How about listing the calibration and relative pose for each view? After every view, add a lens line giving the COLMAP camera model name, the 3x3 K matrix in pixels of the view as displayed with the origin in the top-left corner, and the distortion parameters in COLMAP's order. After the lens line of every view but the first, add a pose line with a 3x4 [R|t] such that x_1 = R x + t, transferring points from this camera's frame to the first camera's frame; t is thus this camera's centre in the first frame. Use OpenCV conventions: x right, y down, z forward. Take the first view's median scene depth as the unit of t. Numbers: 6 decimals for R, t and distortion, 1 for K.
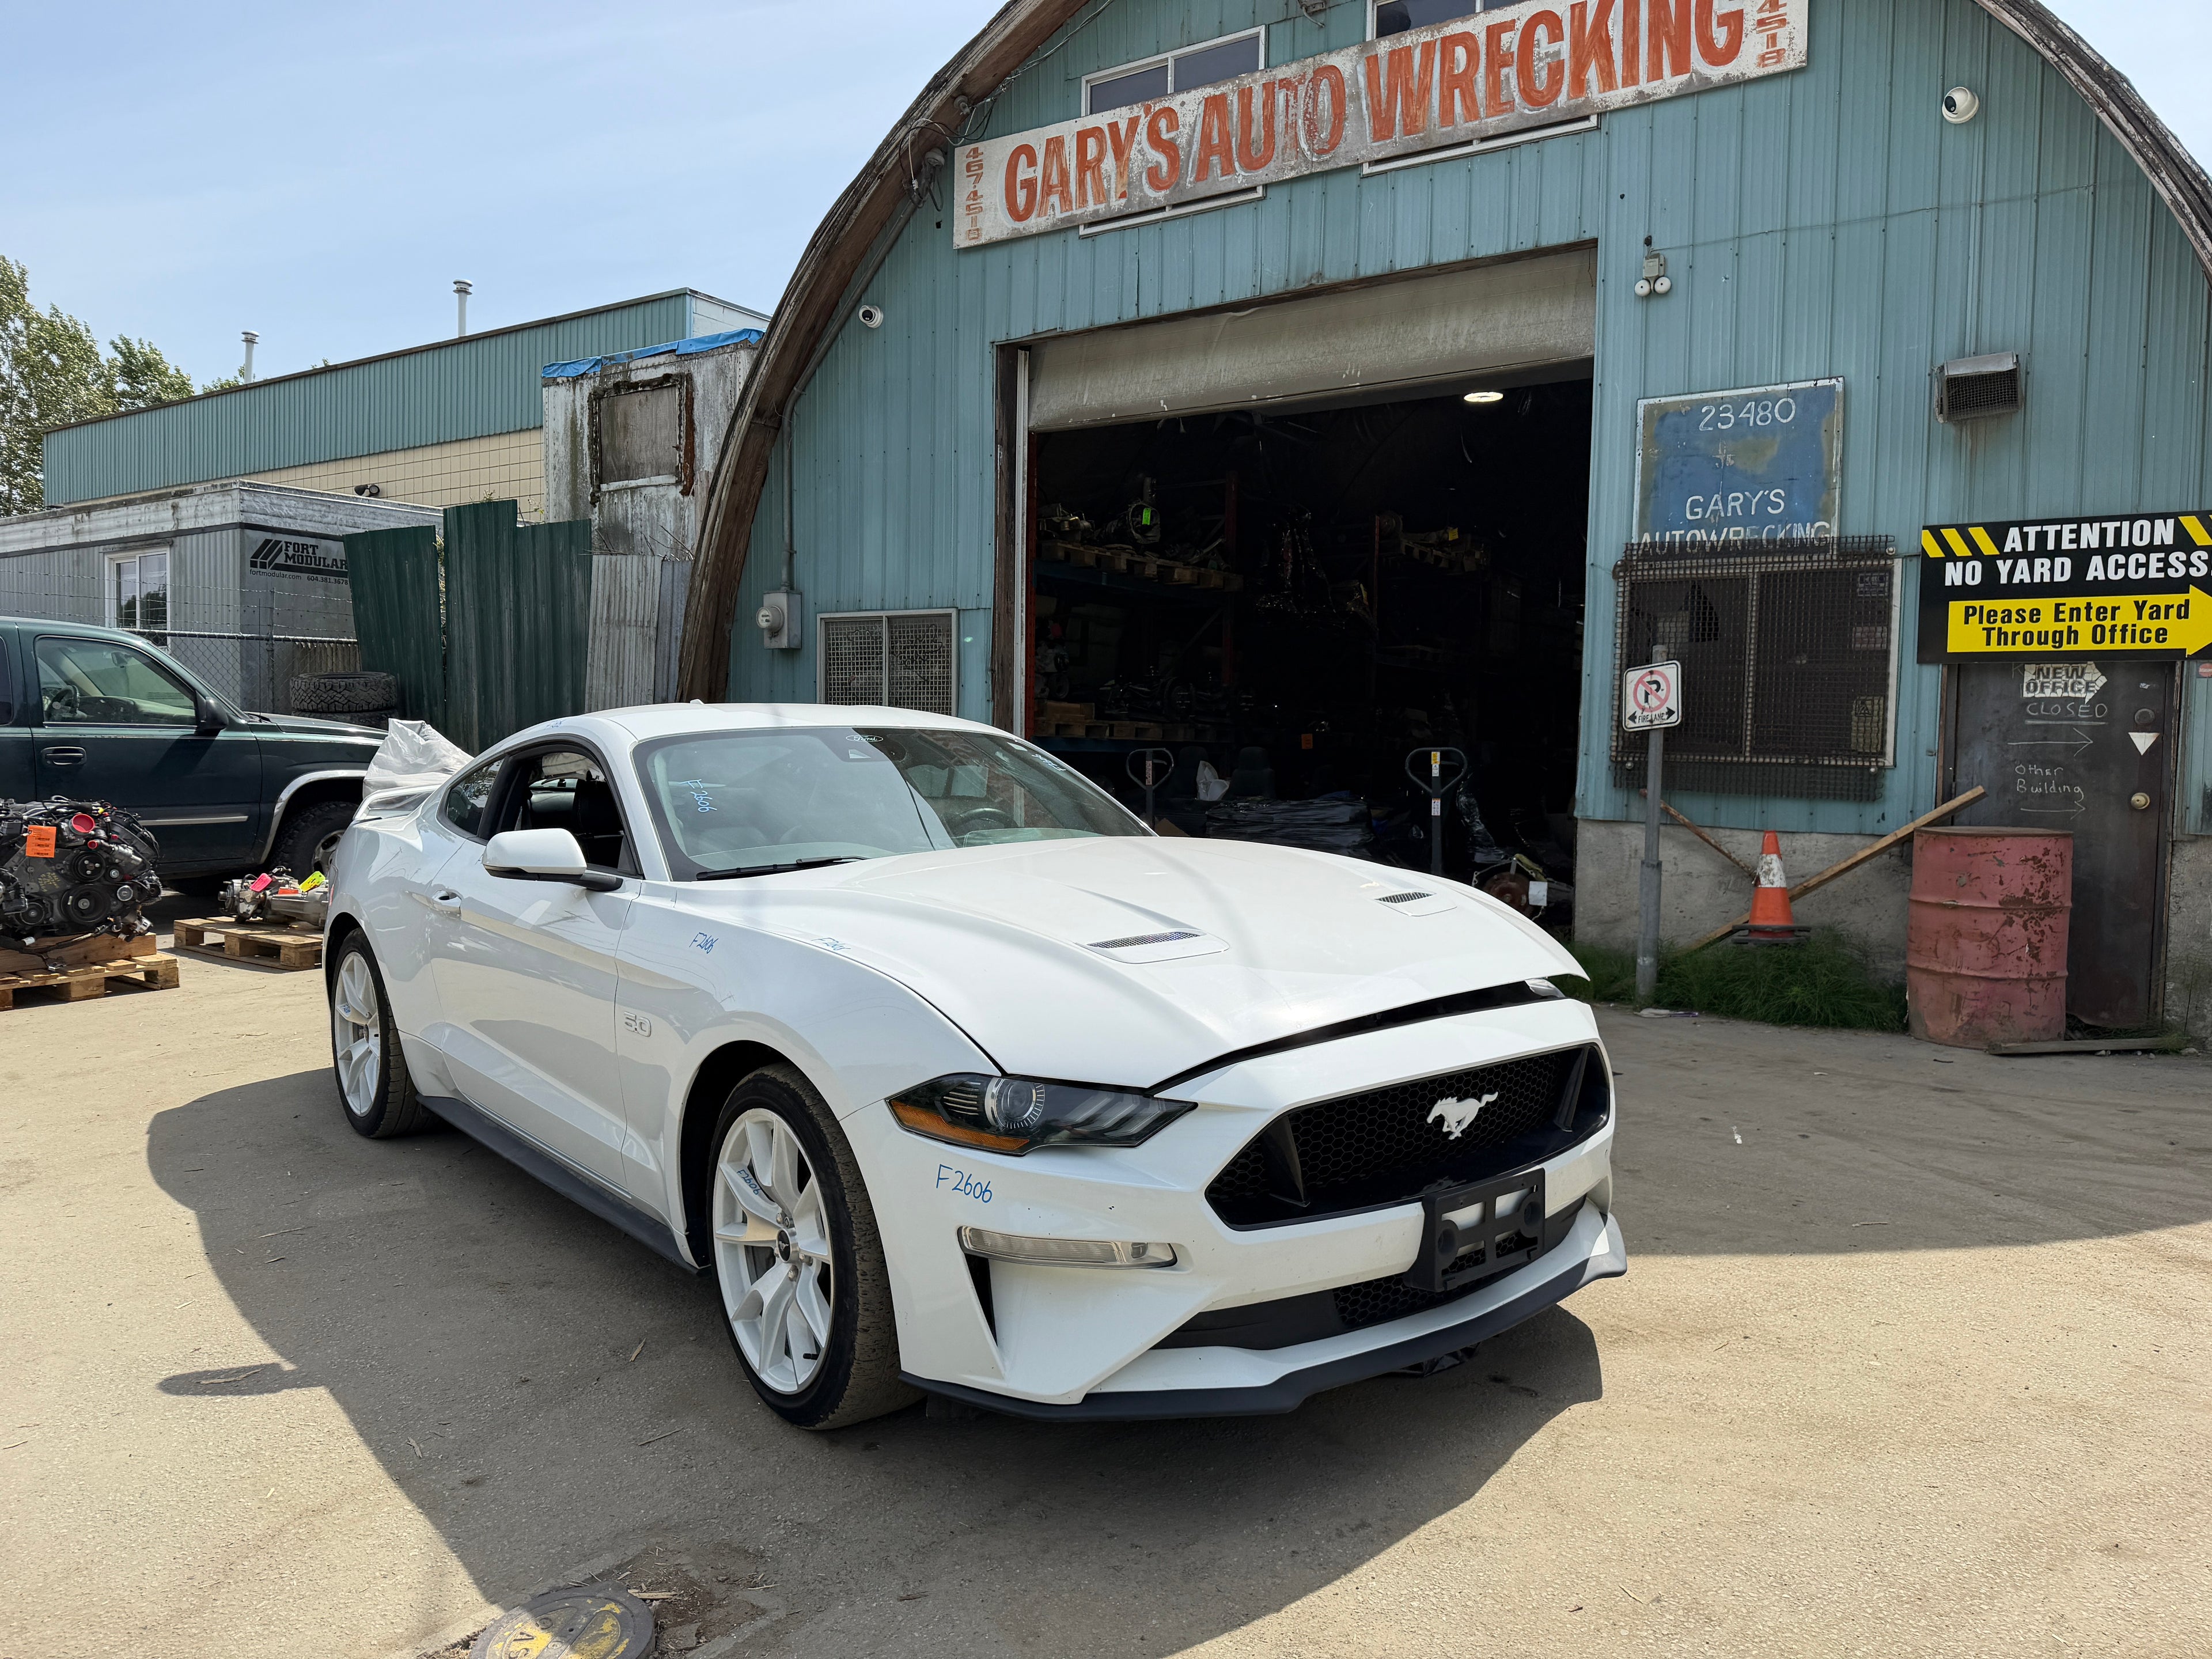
lens RADIAL K [[1577.5, 0, 1105.6], [0, 1577.5, 842.5], [0, 0, 1]] dist [0.011076, -0.017412]
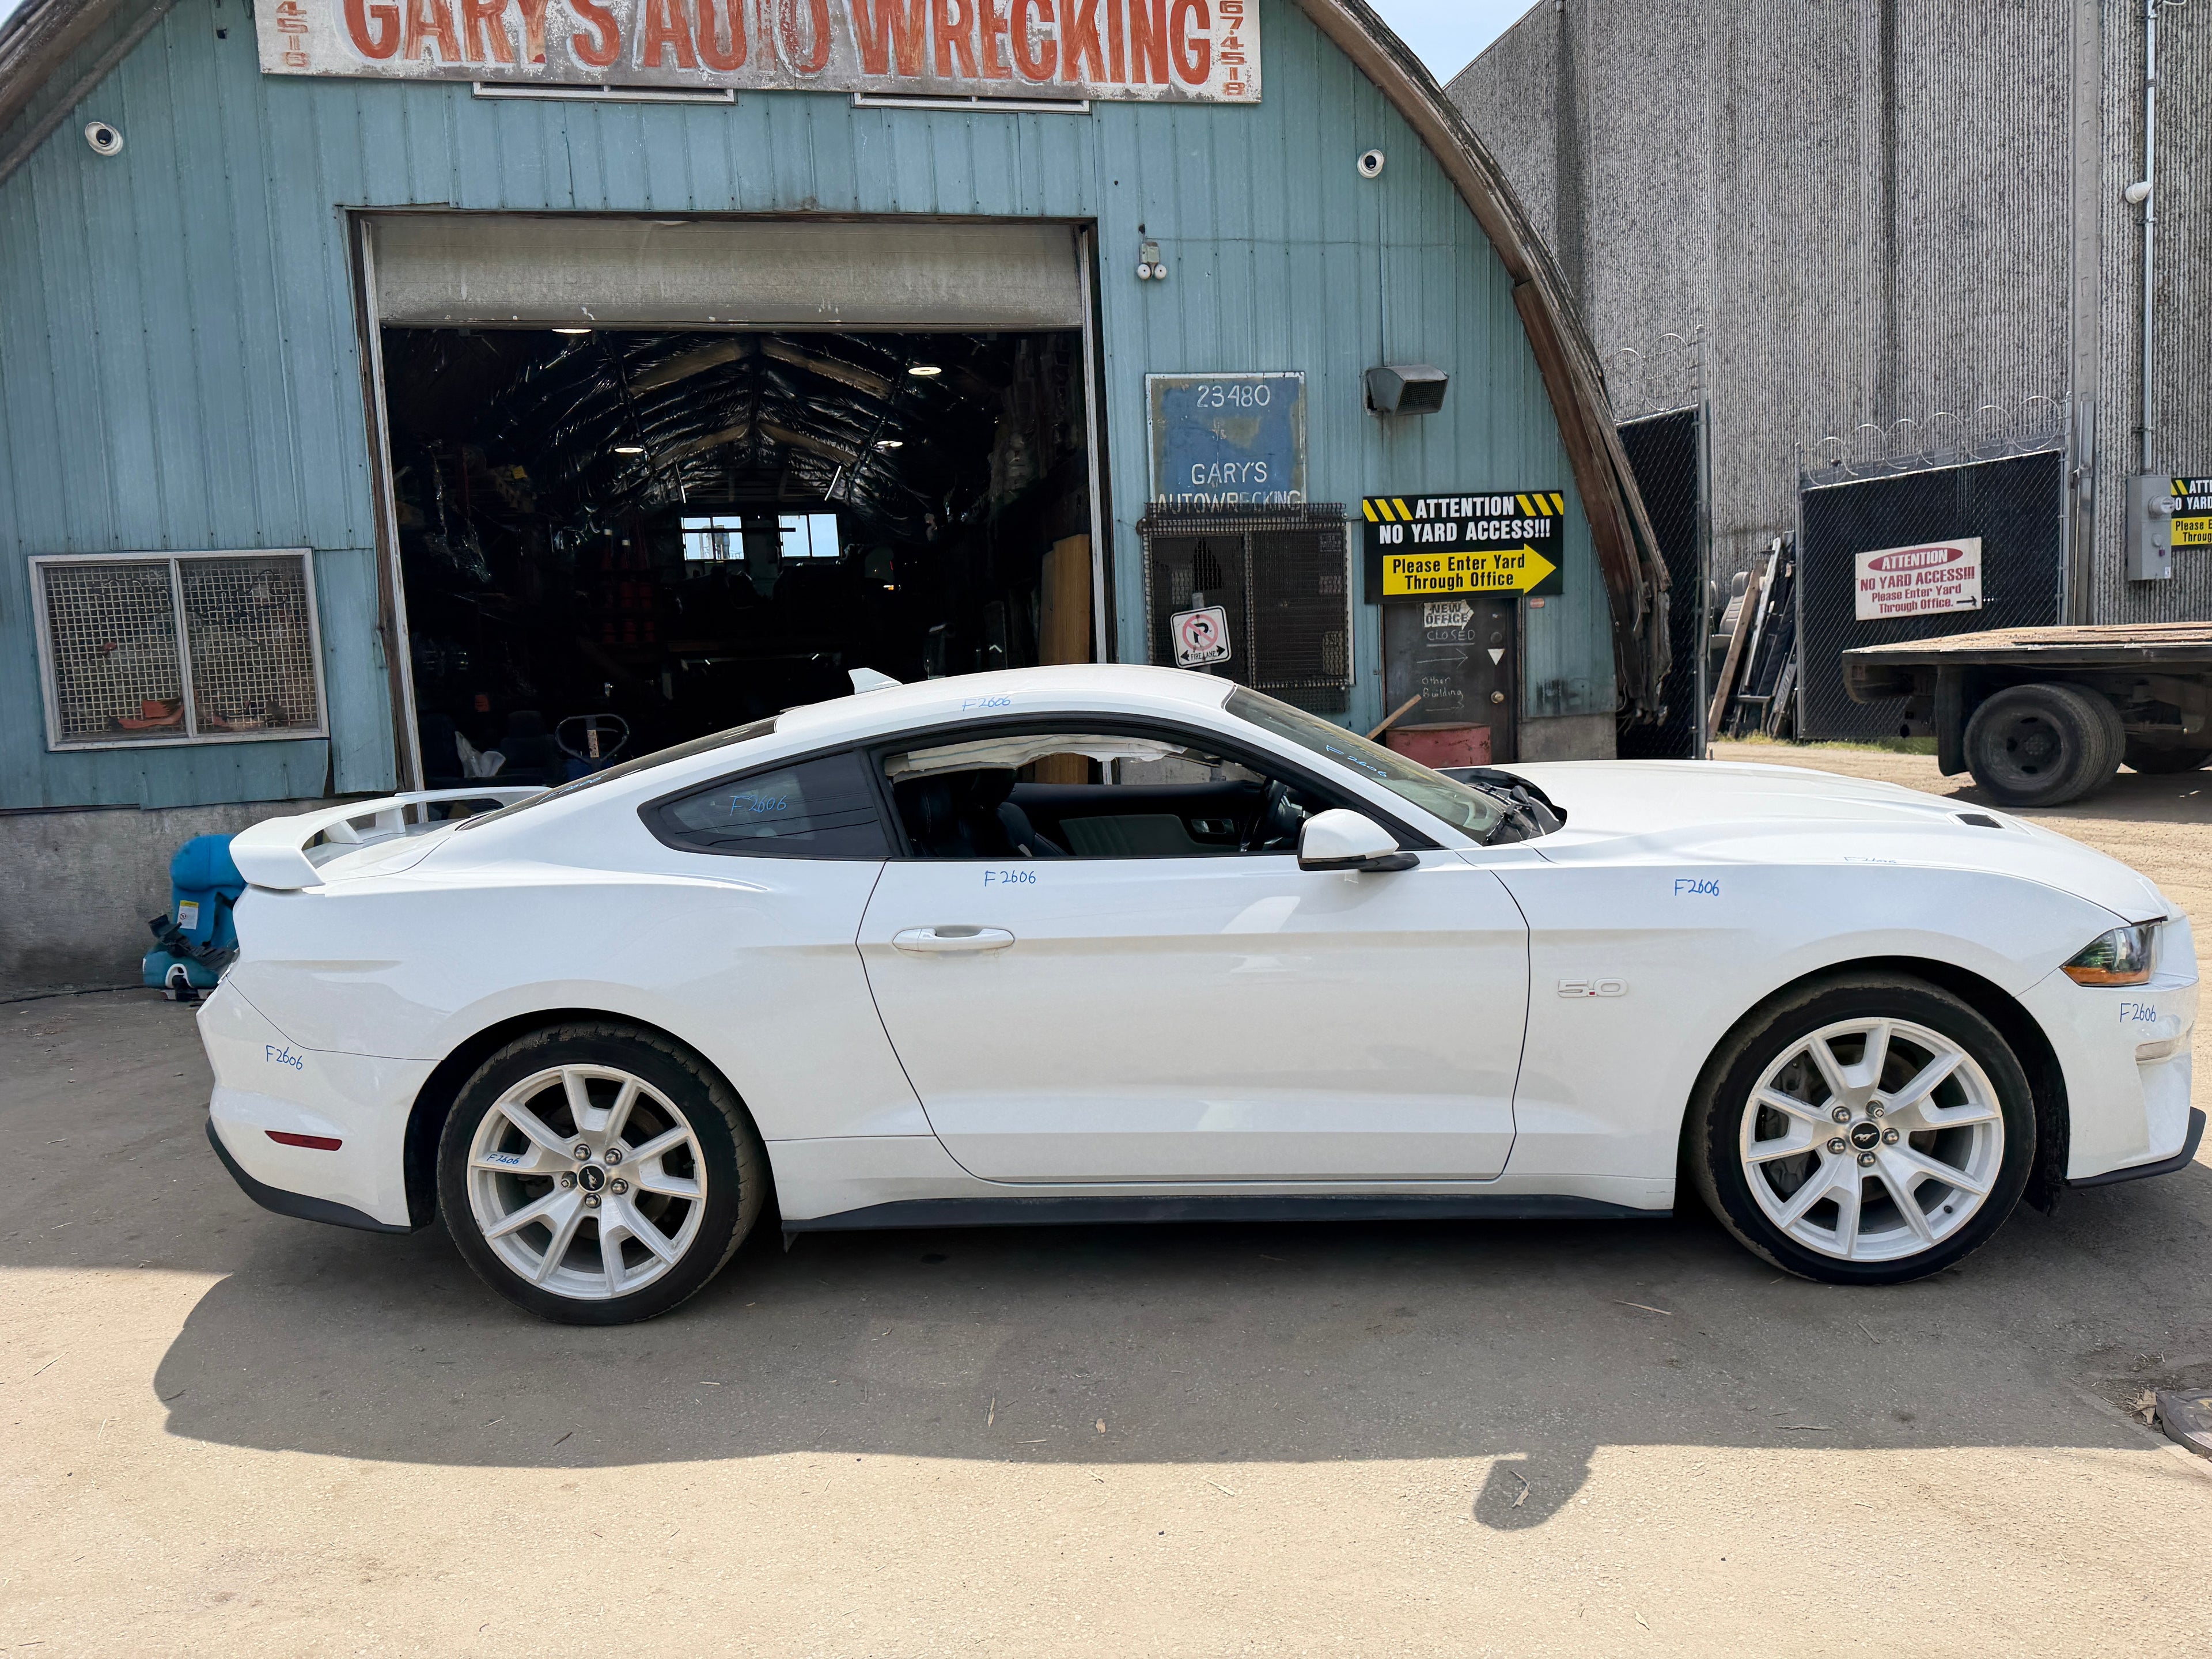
lens RADIAL K [[1558.6, 0, 1119.9], [0, 1558.6, 846.6], [0, 0, 1]] dist [0.141034, -0.250265]
pose [[0.677896, -0.128951, 0.723760, -0.552846], [0.102644, 0.991455, 0.080506, -0.037643], [-0.727957, 0.019715, 0.685340, 0.251485]]
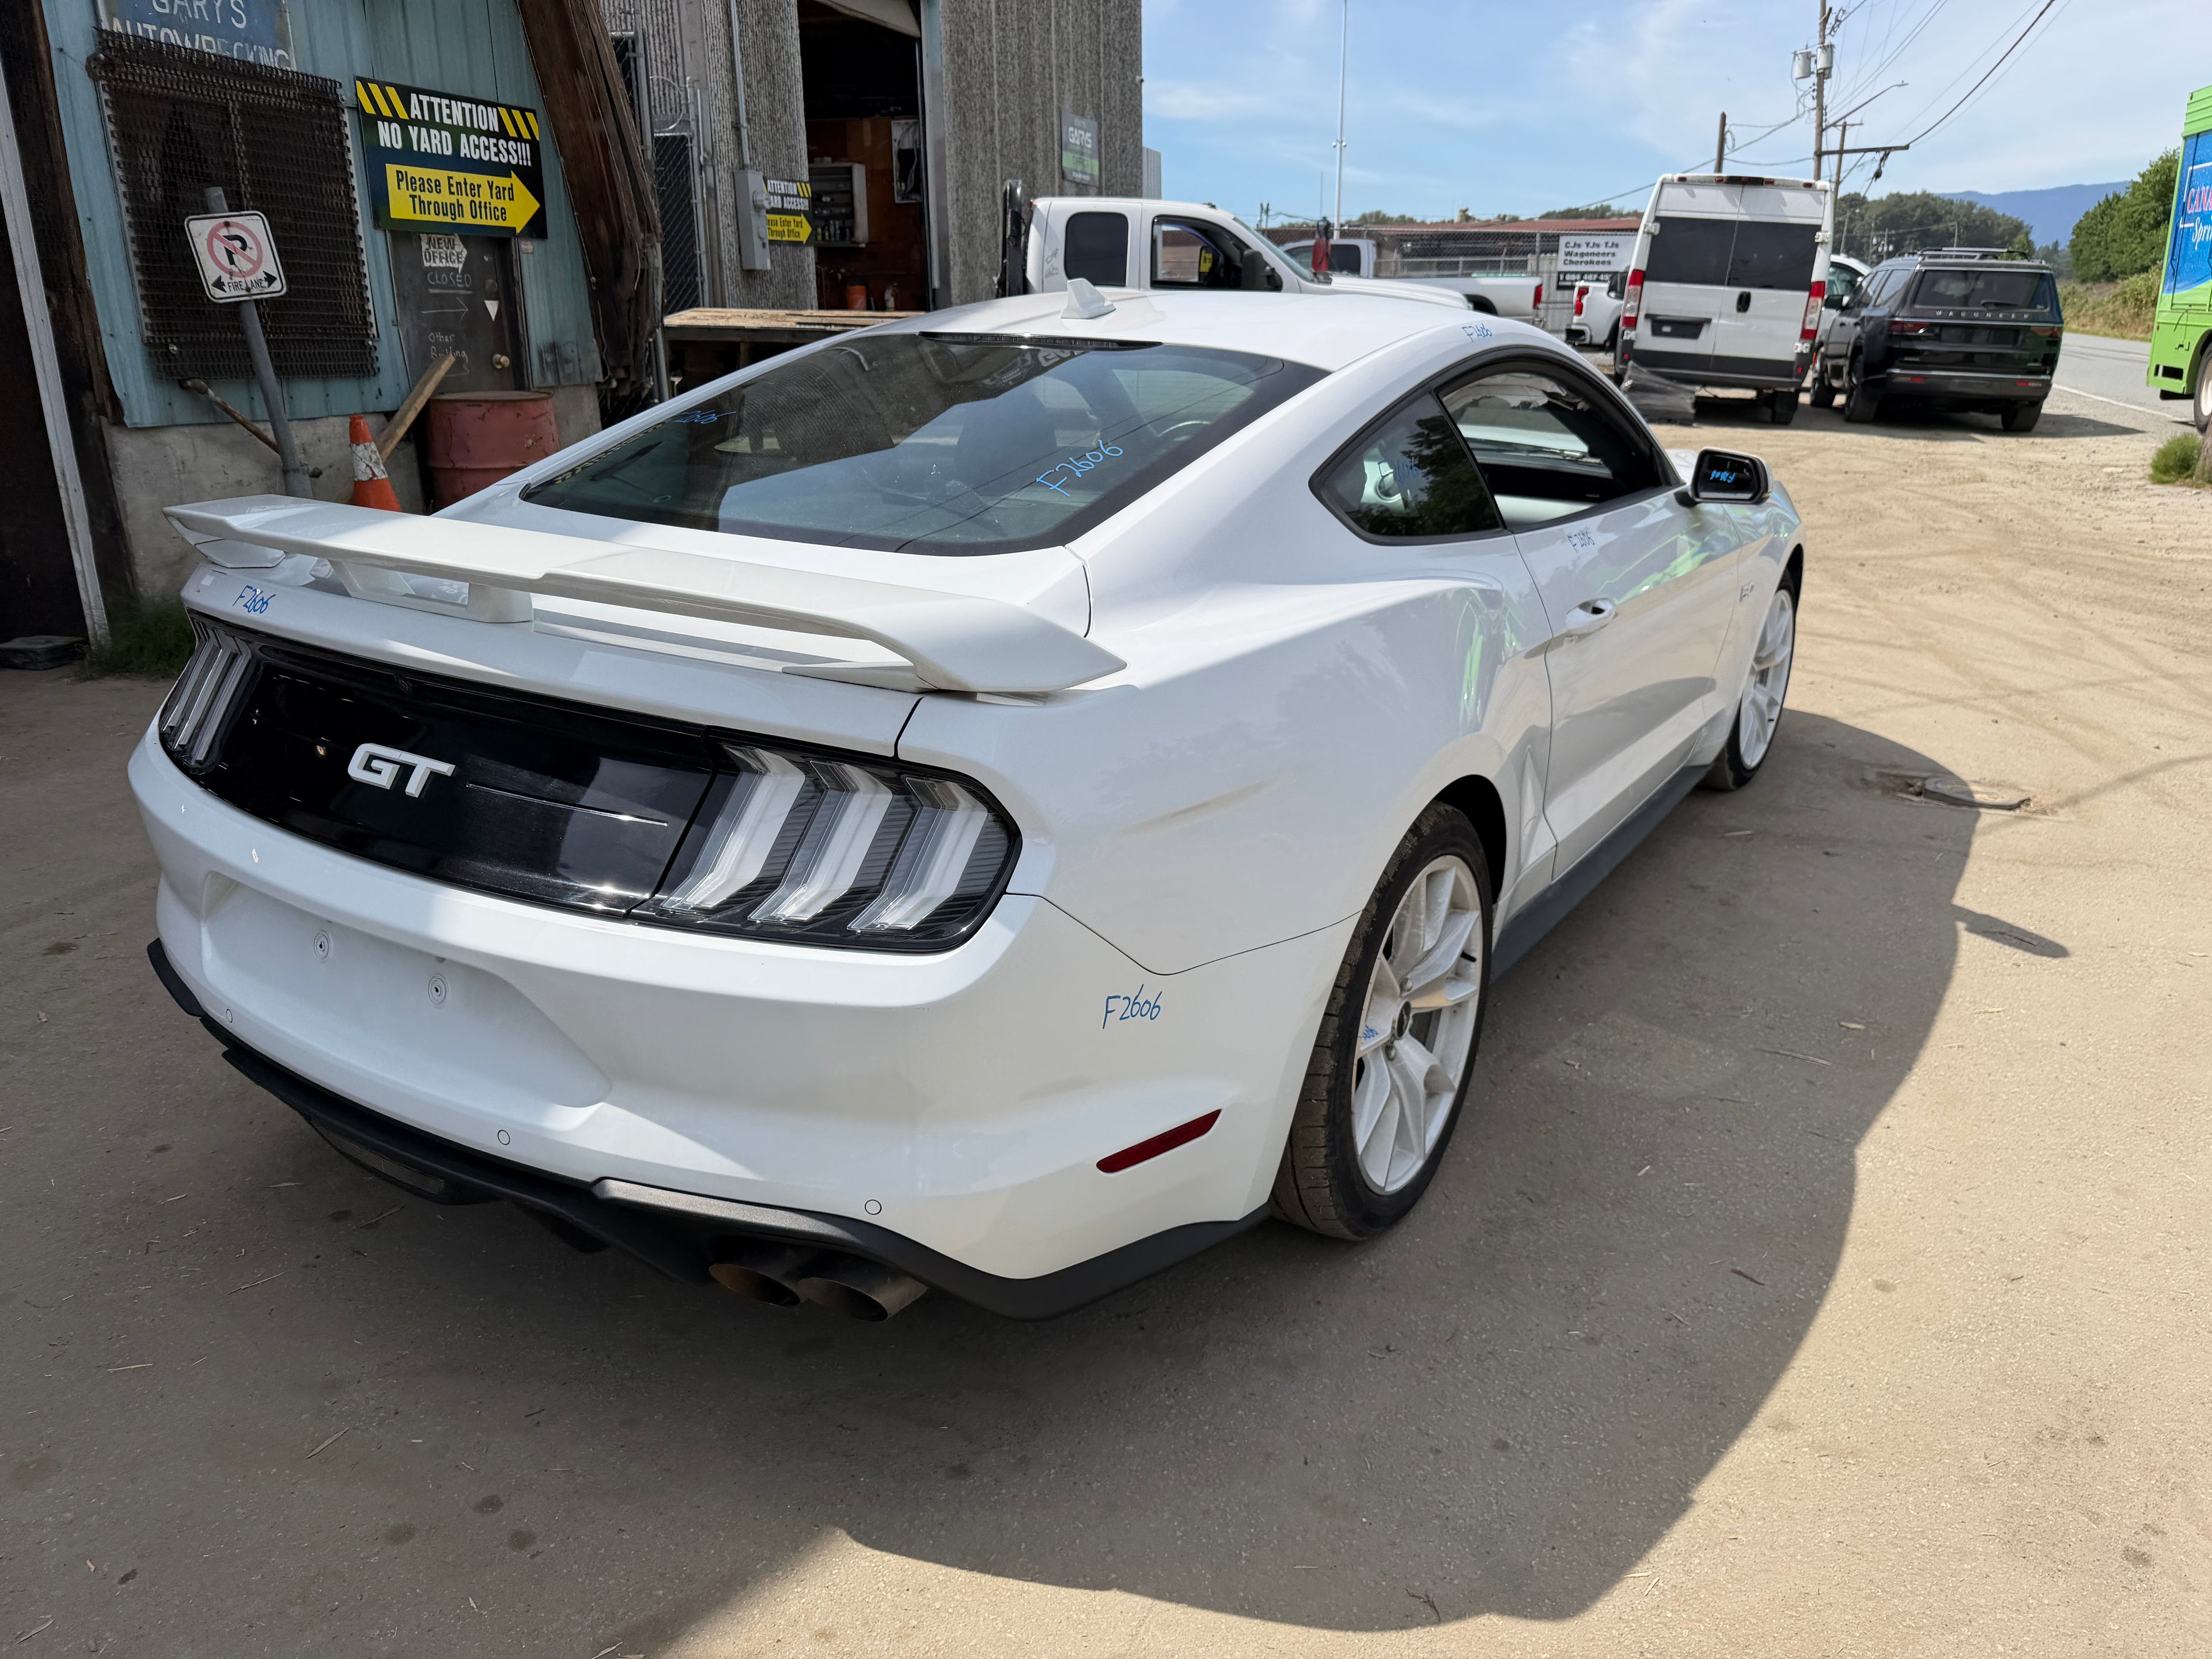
lens RADIAL K [[1591.0, 0, 1150.8], [0, 1591.0, 811.6], [0, 0, 1]] dist [0.000793, -0.006808]
pose [[-0.325681, -0.300102, 0.896588, -0.598089], [0.051500, 0.941251, 0.333758, -0.072739], [-0.944076, 0.154873, -0.291092, 0.841020]]
